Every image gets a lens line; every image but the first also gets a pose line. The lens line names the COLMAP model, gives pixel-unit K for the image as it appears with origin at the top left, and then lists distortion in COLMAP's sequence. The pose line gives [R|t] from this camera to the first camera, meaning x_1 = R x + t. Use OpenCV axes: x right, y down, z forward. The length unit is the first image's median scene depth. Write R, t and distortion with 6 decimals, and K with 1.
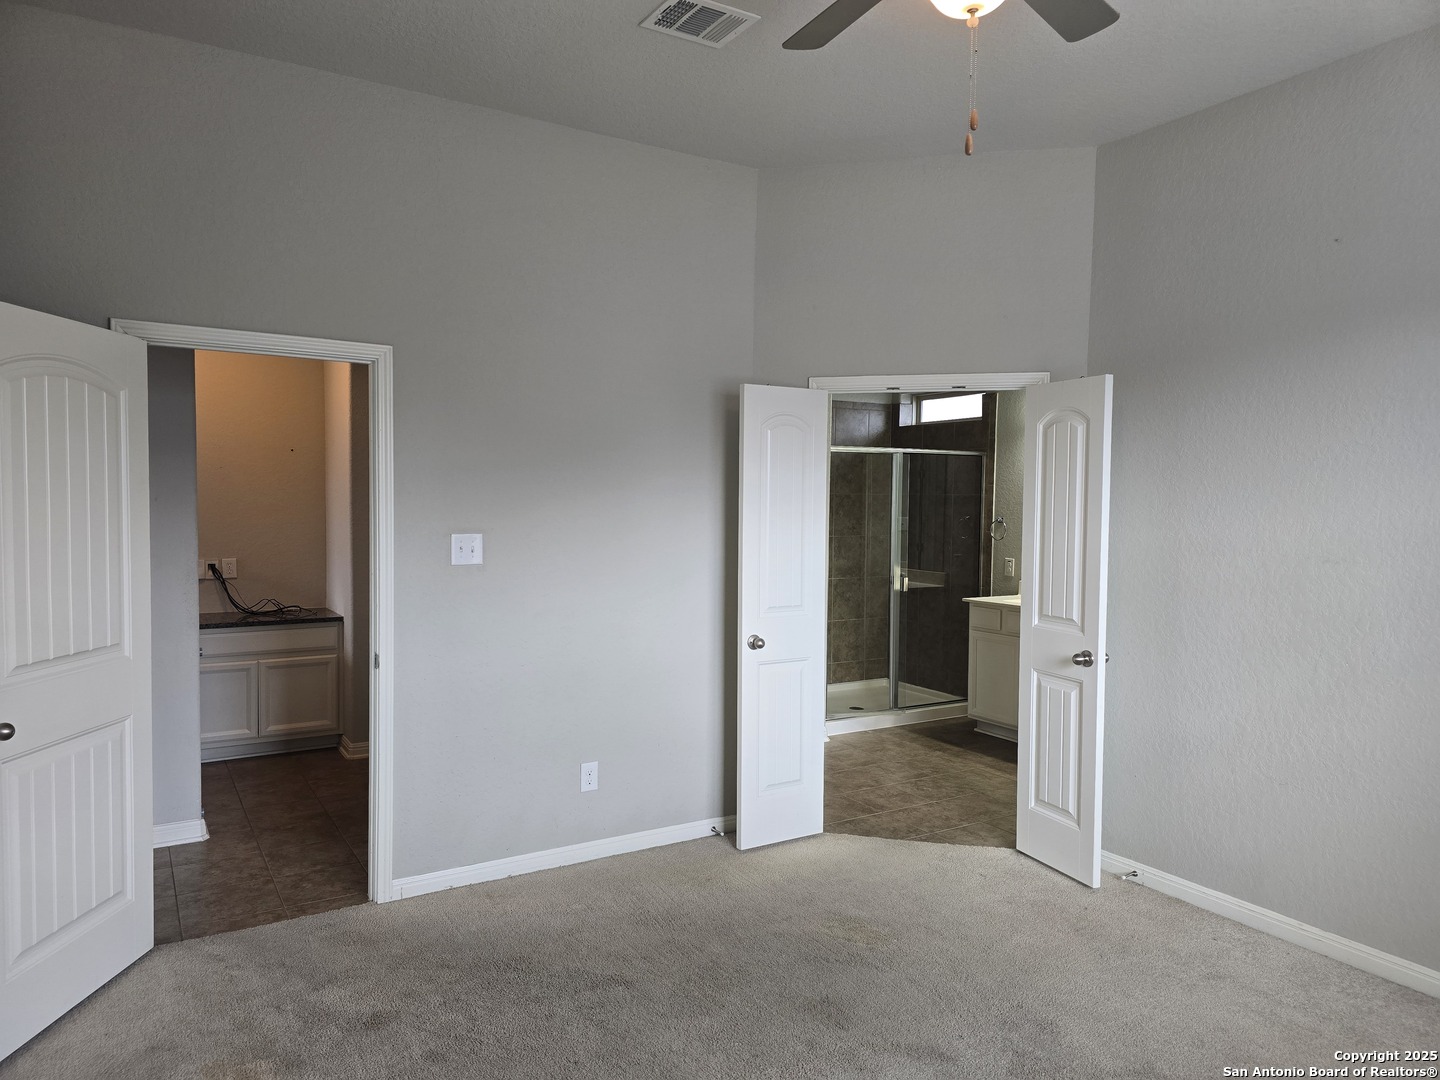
lens RADIAL K [[952.2, 0, 720.0], [0, 952.2, 540.0], [0, 0, 1]] dist [0.091046, -0.104880]
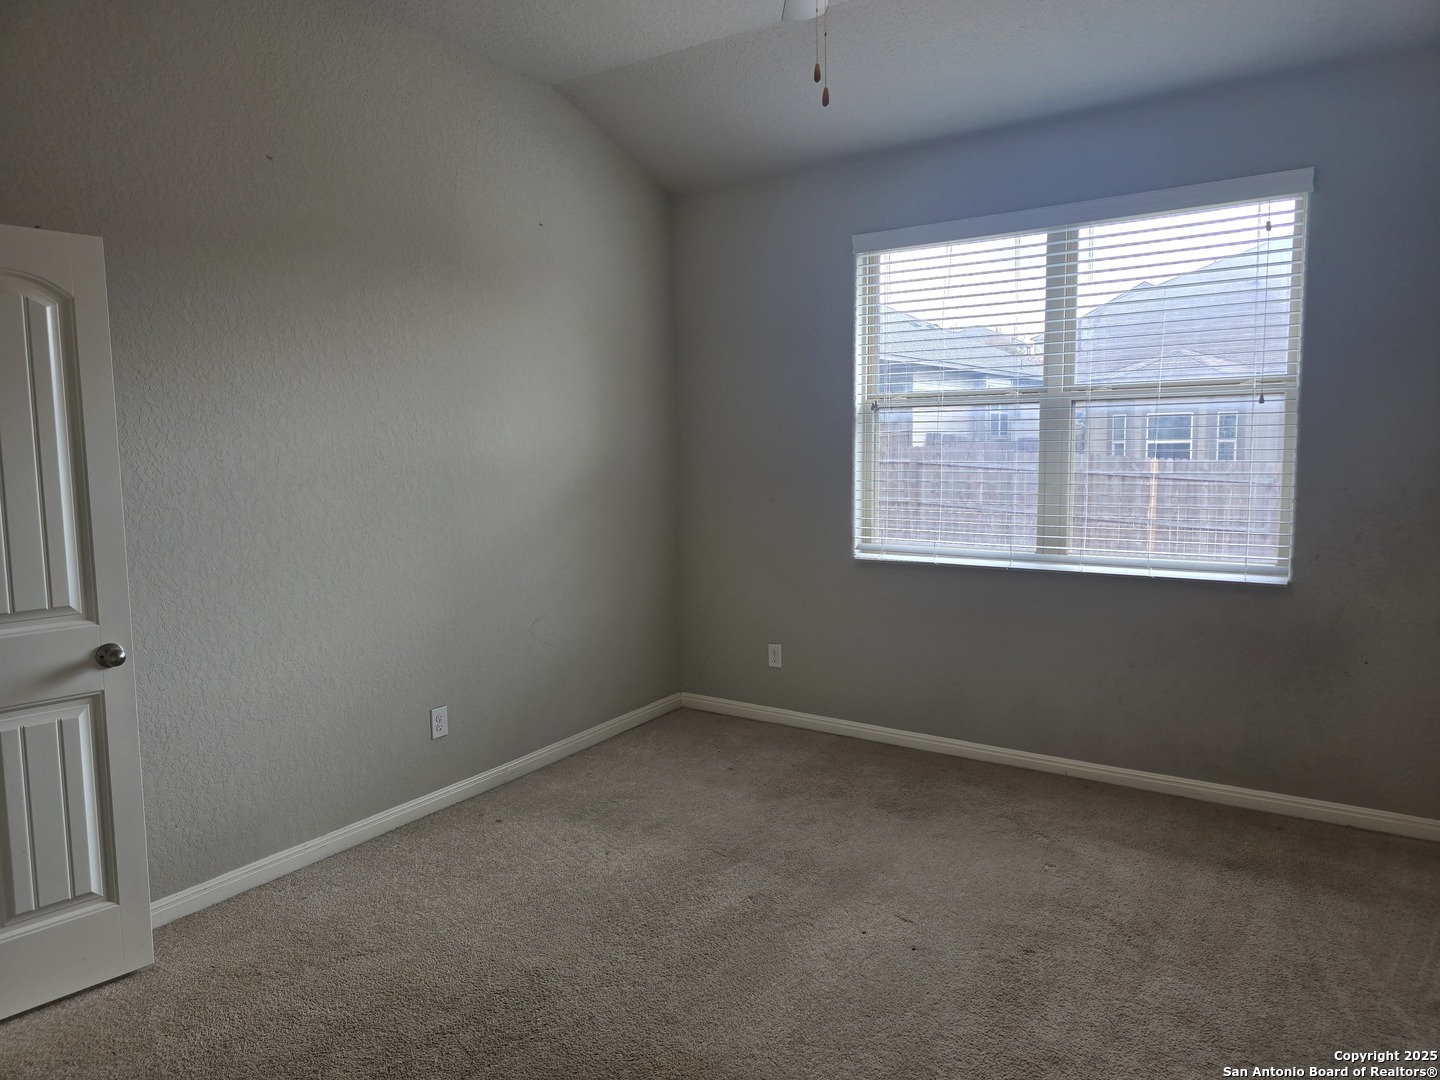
lens RADIAL K [[946.2, 0, 728.7], [0, 946.2, 533.9], [0, 0, 1]] dist [0.078146, -0.105235]
pose [[-0.434048, -0.093095, 0.896067, -0.366276], [0.046225, 0.991035, 0.125352, -0.024004], [-0.899703, 0.095829, -0.425854, 0.795577]]
